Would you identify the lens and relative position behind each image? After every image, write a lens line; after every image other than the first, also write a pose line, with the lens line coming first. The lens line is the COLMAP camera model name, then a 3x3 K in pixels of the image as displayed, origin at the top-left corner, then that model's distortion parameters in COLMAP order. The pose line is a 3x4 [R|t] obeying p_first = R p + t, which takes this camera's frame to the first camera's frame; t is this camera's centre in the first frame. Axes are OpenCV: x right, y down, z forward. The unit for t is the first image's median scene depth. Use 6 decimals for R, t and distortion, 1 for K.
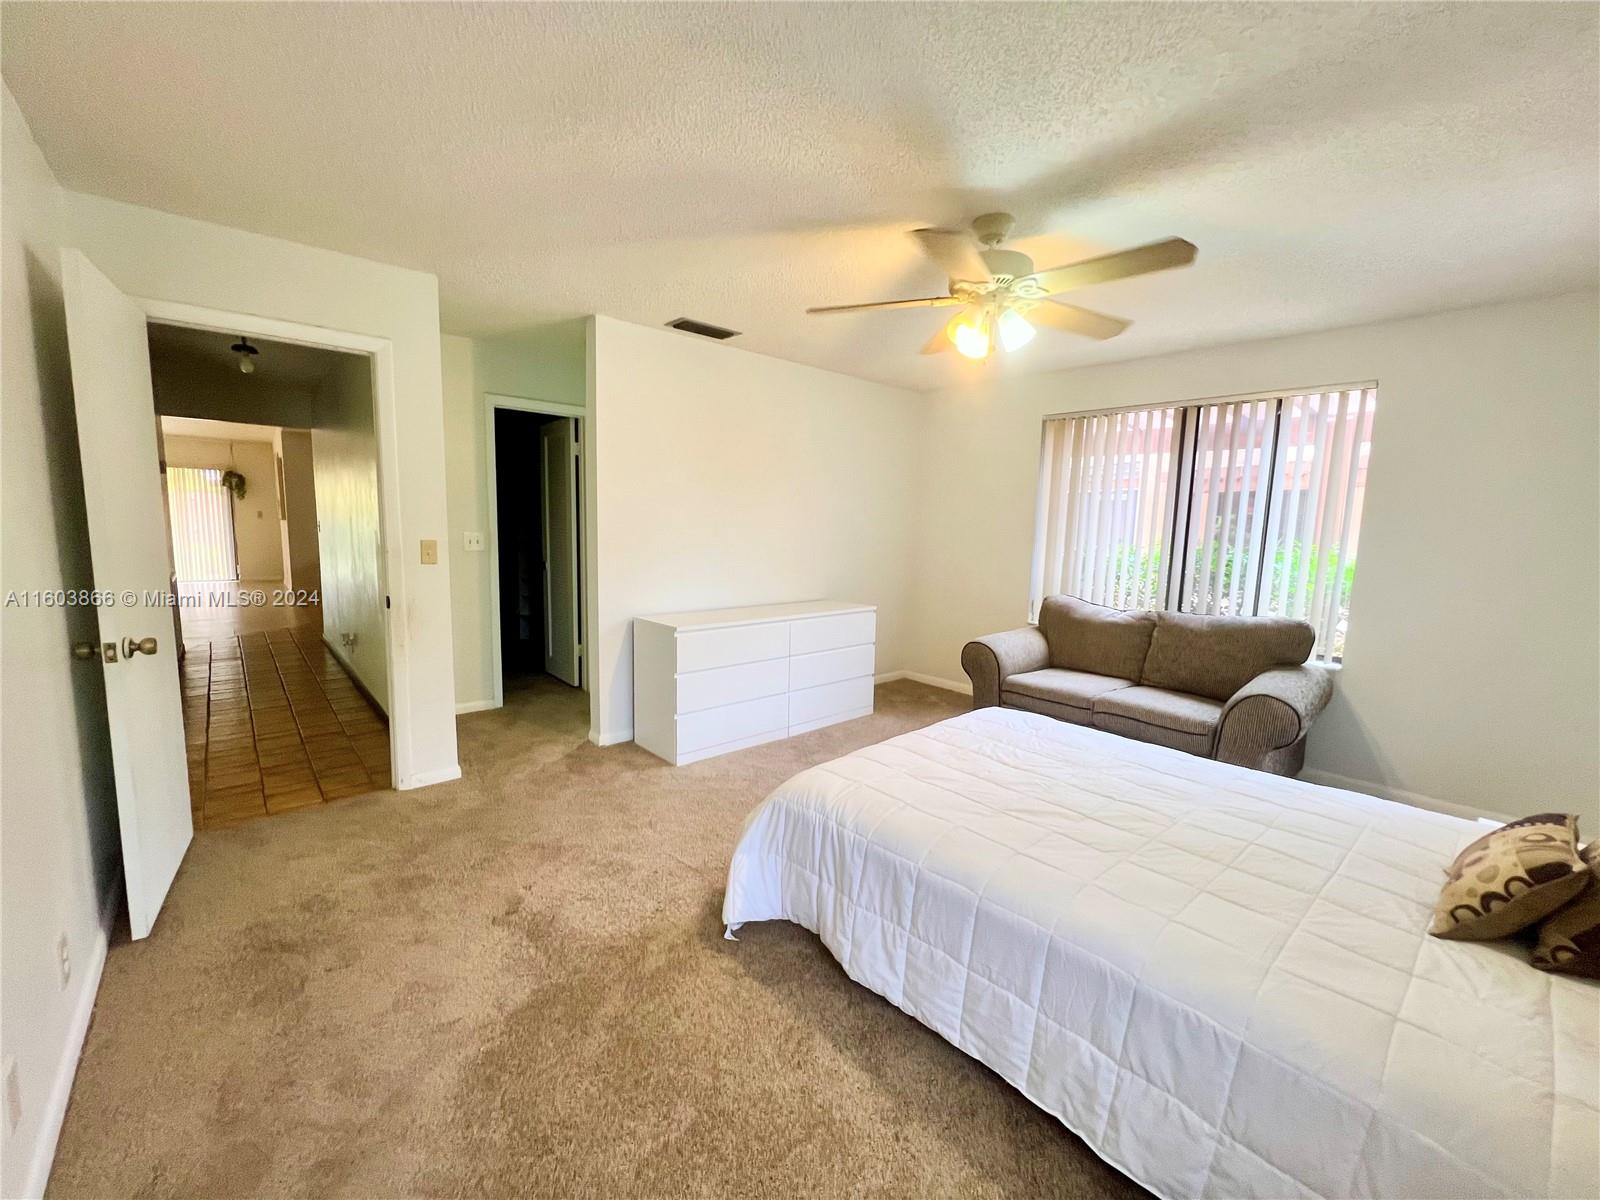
lens RADIAL K [[643.1, 0, 800.0], [0, 643.1, 600.0], [0, 0, 1]] dist [-0.003714, 0.000450]
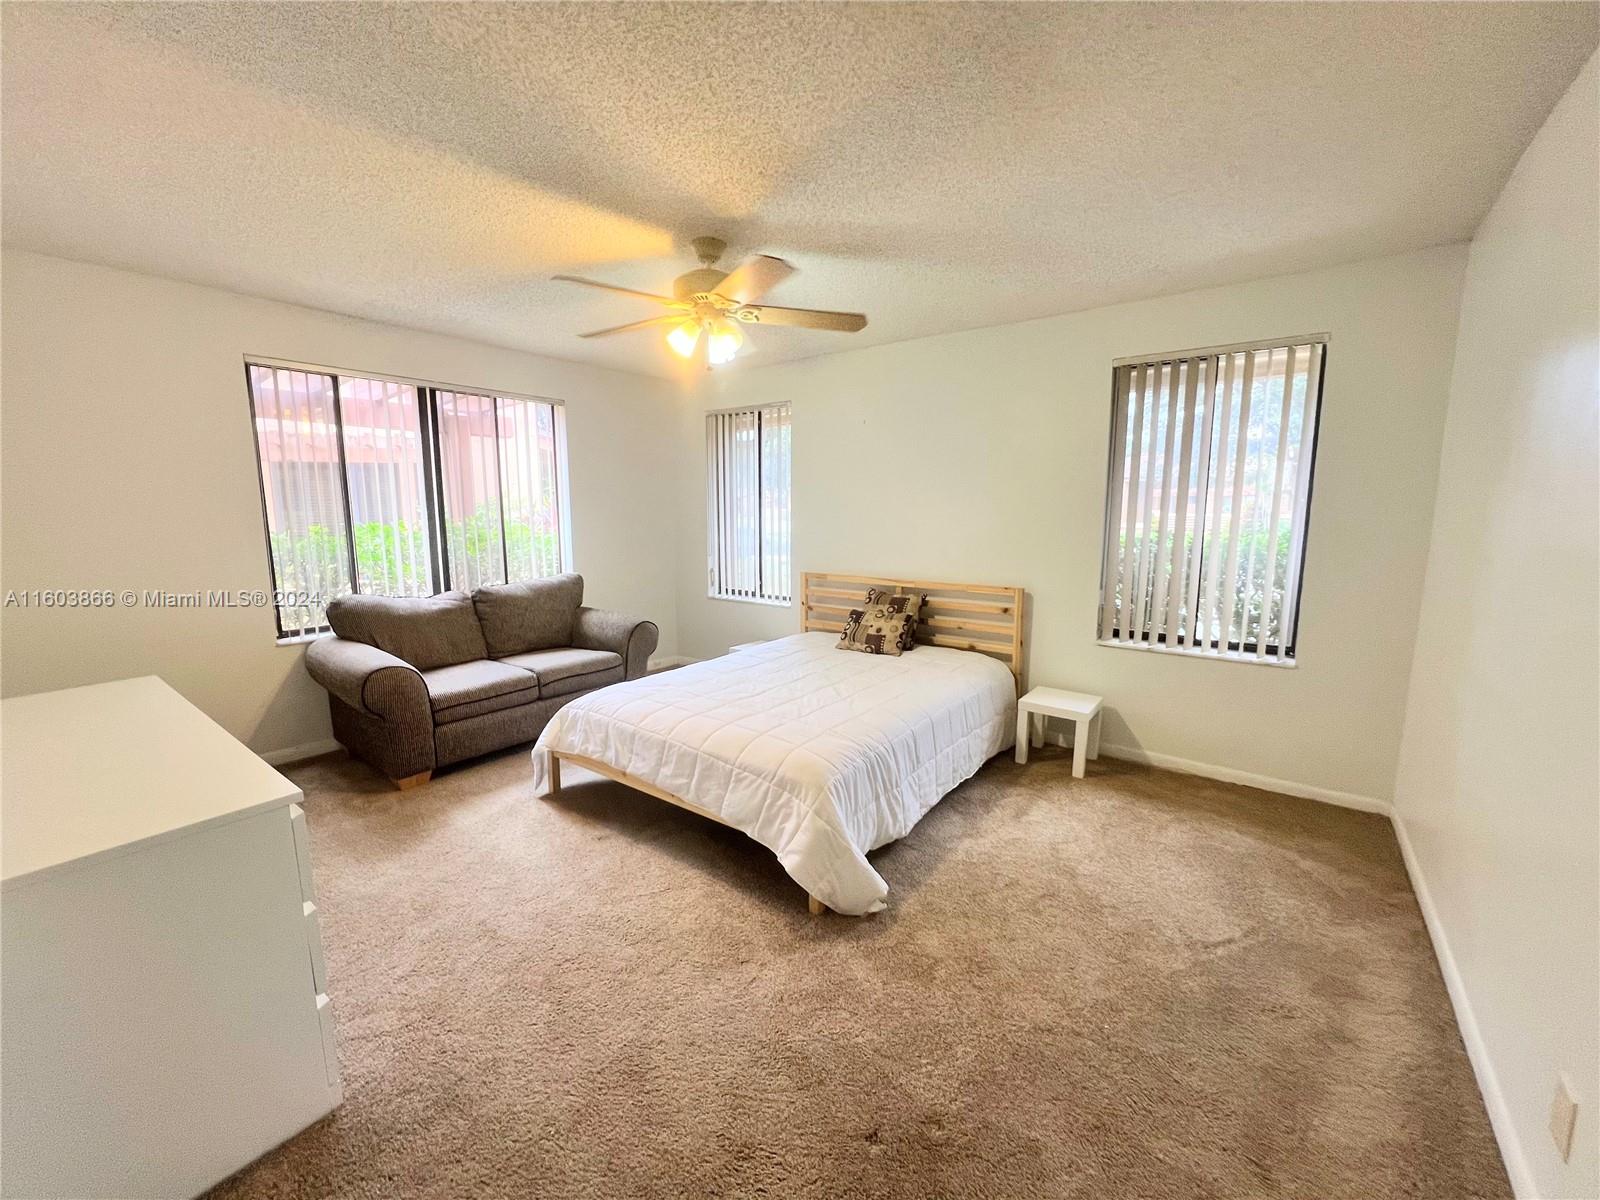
lens RADIAL K [[643.1, 0, 800.0], [0, 643.1, 600.0], [0, 0, 1]] dist [-0.003714, 0.000450]
pose [[-0.196051, -0.166031, 0.966436, -0.562493], [0.118887, 0.974267, 0.191494, -0.103748], [-0.973360, 0.152439, -0.171266, 0.677233]]
